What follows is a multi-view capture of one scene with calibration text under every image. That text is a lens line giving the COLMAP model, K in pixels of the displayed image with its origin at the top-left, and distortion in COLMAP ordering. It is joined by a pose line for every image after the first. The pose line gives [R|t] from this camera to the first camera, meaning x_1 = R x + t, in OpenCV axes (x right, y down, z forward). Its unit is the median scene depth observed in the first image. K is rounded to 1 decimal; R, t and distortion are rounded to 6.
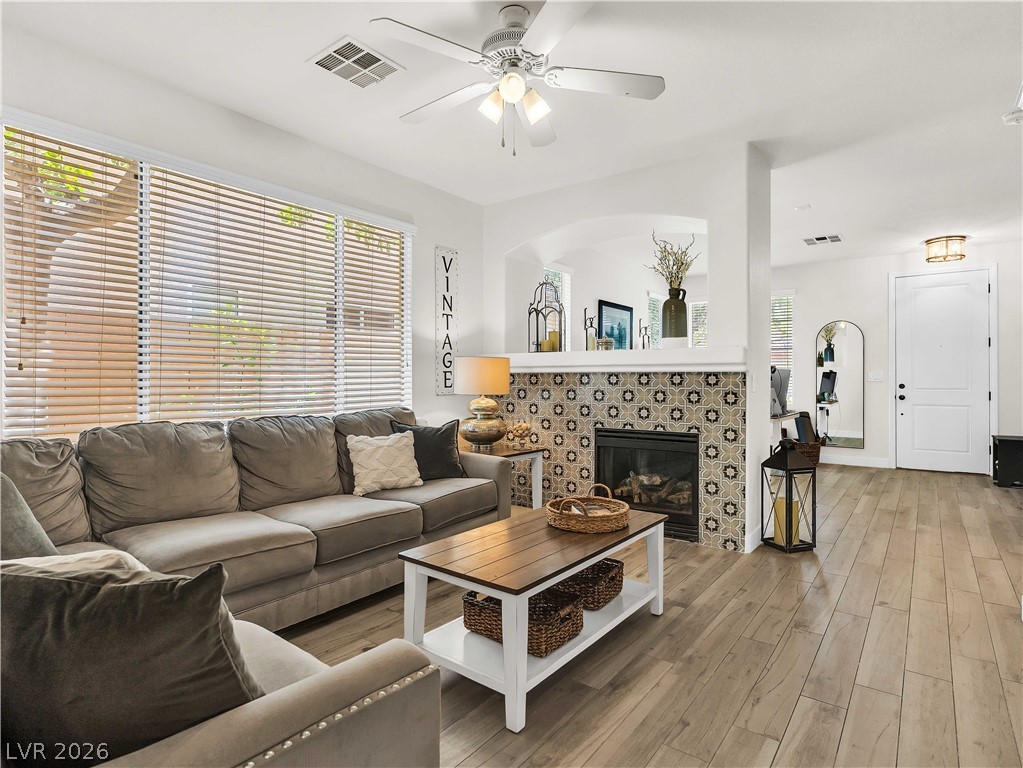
lens RADIAL K [[541.8, 0, 511.5], [0, 541.8, 384.0], [0, 0, 1]] dist [0.000877, -0.000160]
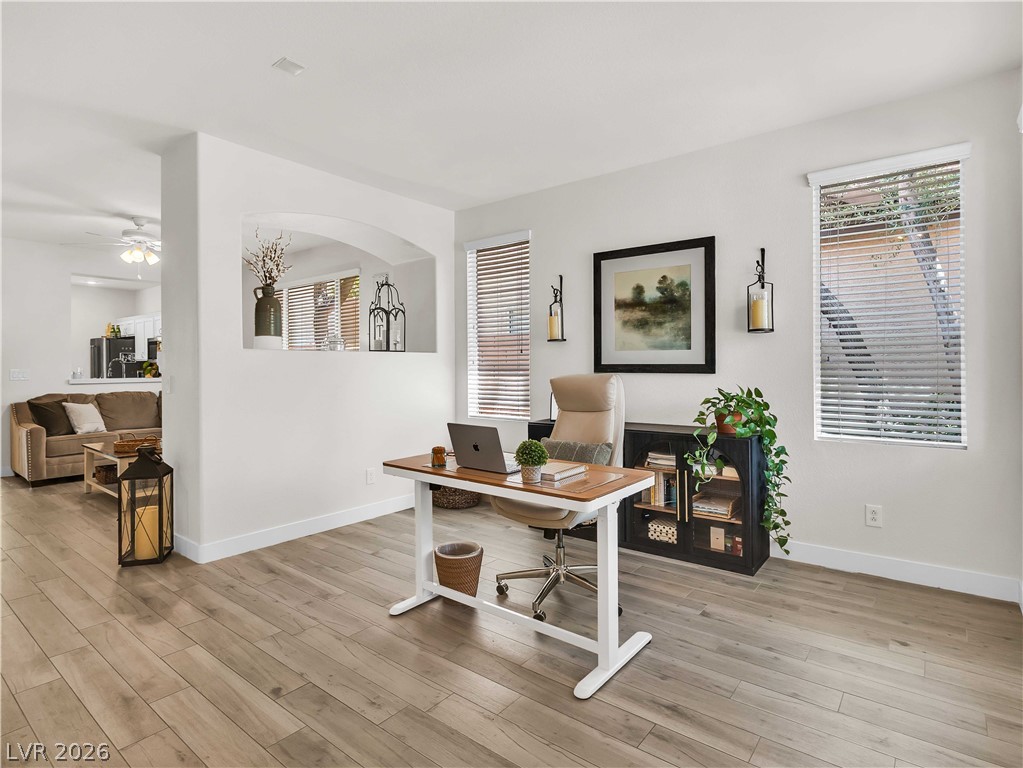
lens RADIAL K [[541.8, 0, 511.5], [0, 541.8, 384.0], [0, 0, 1]] dist [0.000877, -0.000160]
pose [[-0.015790, 0.012864, -0.999793, 0.799780], [-0.018747, 0.999738, 0.013160, -0.010662], [0.999700, 0.018951, -0.015545, 0.917850]]
